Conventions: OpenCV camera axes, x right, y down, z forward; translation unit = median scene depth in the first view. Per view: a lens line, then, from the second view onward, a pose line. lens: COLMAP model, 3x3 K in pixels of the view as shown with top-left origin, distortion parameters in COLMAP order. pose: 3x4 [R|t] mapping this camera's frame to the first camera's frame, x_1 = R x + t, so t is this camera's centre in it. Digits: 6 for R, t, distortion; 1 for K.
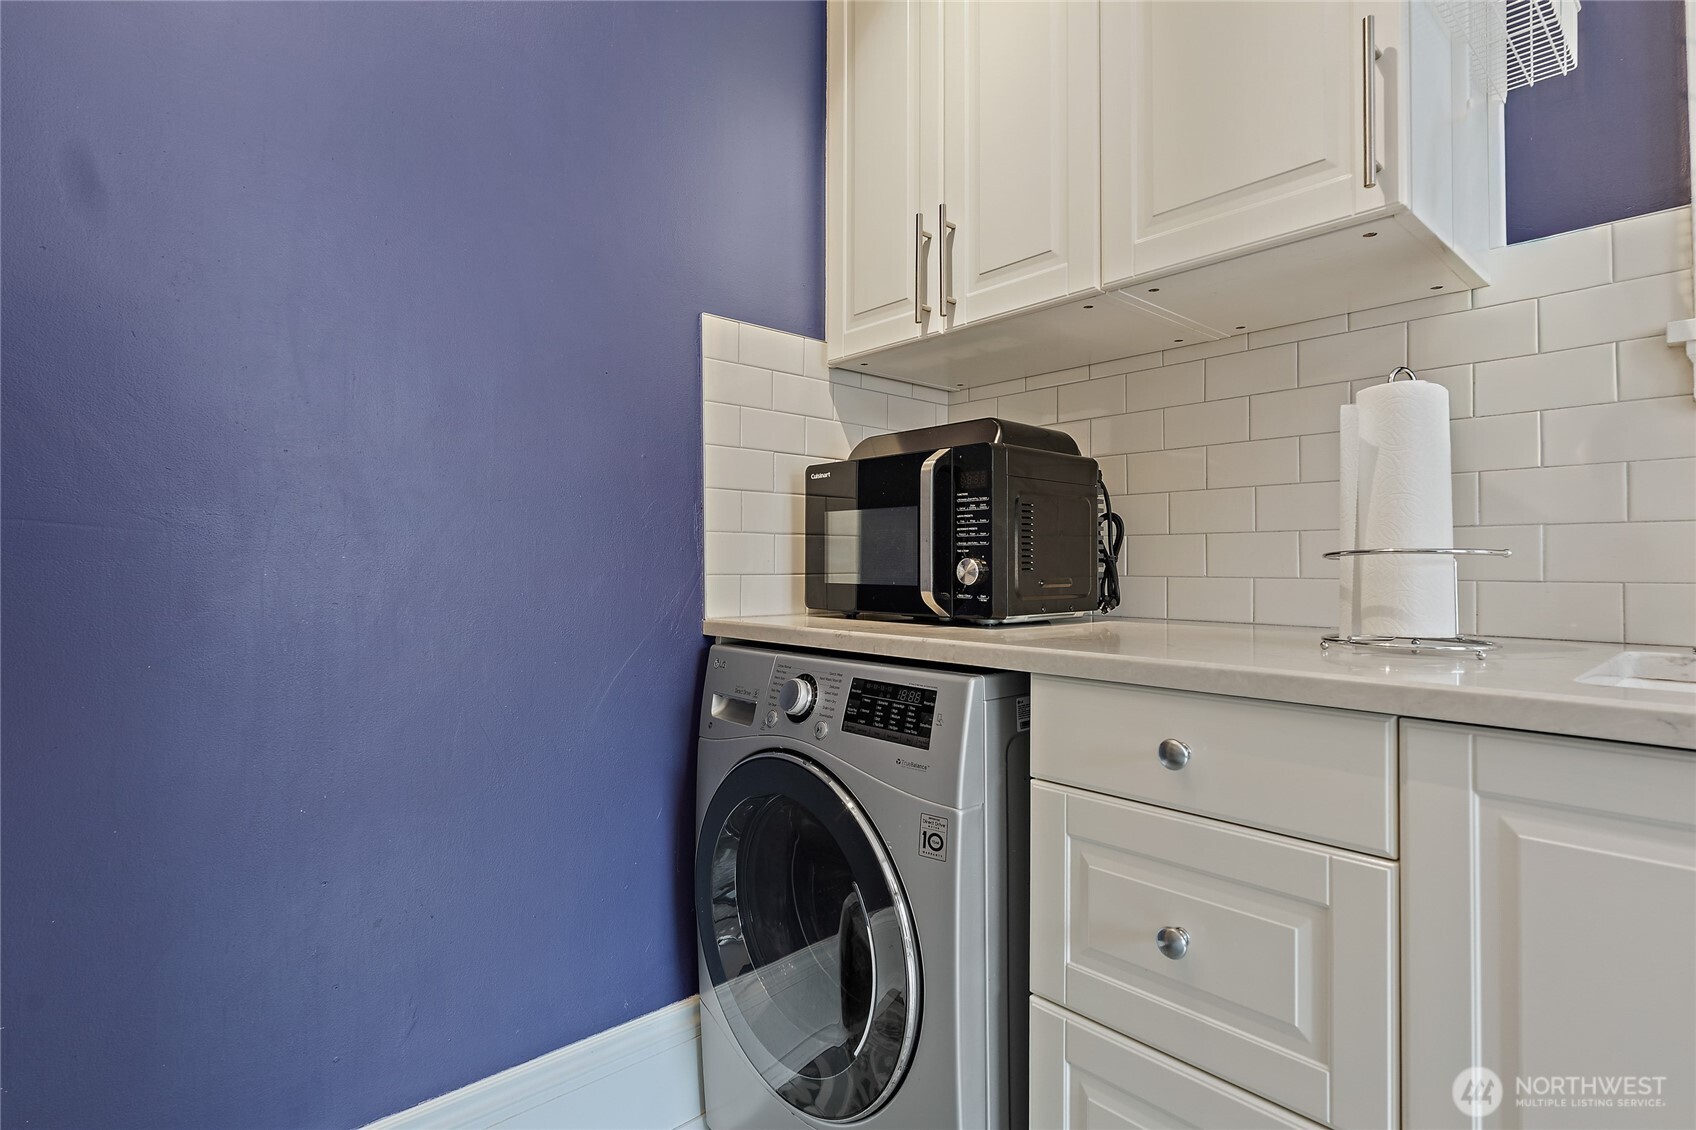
lens RADIAL K [[844.8, 0, 849.3], [0, 844.8, 560.8], [0, 0, 1]] dist [-0.001887, -0.000020]
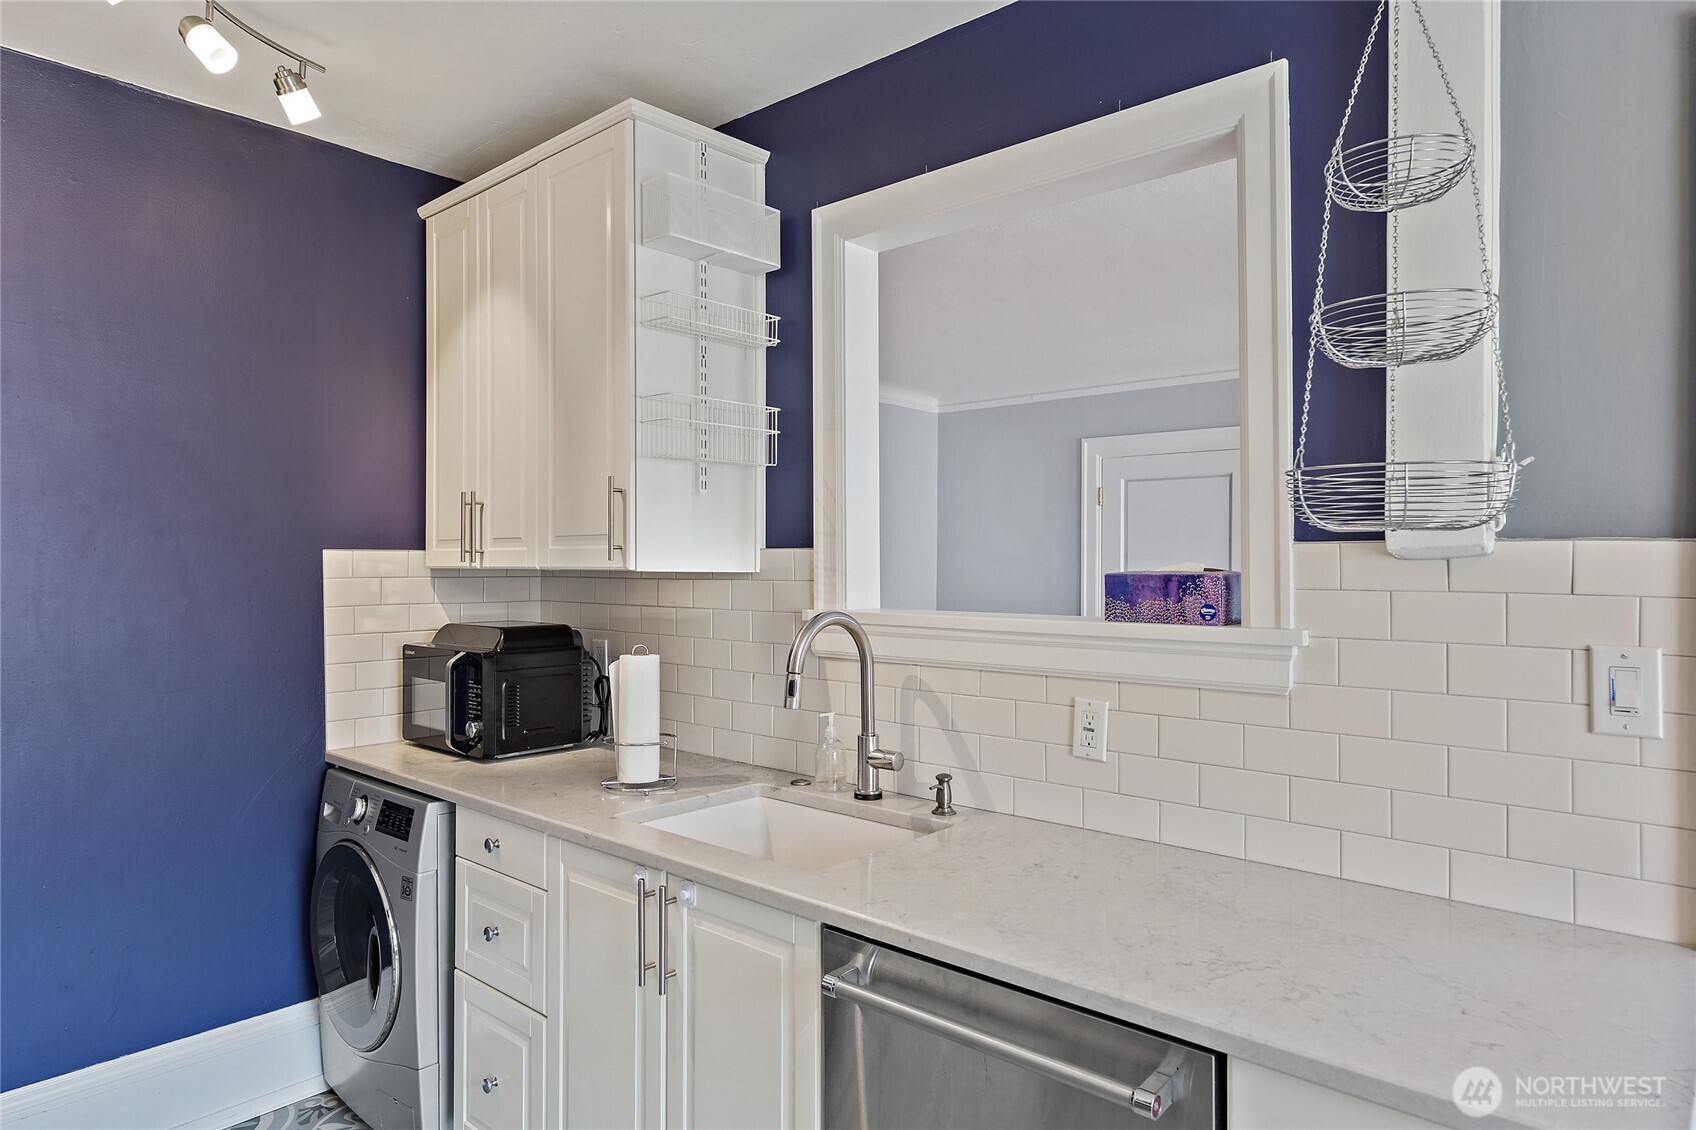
lens RADIAL K [[1033.4, 0, 847.1], [0, 1033.4, 566.0], [0, 0, 1]] dist [-0.000080, 0.000377]
pose [[0.995752, -0.002434, 0.092049, 0.678148], [0.001845, 0.999977, 0.006478, -0.314604], [-0.092063, -0.006281, 0.995733, -1.069253]]
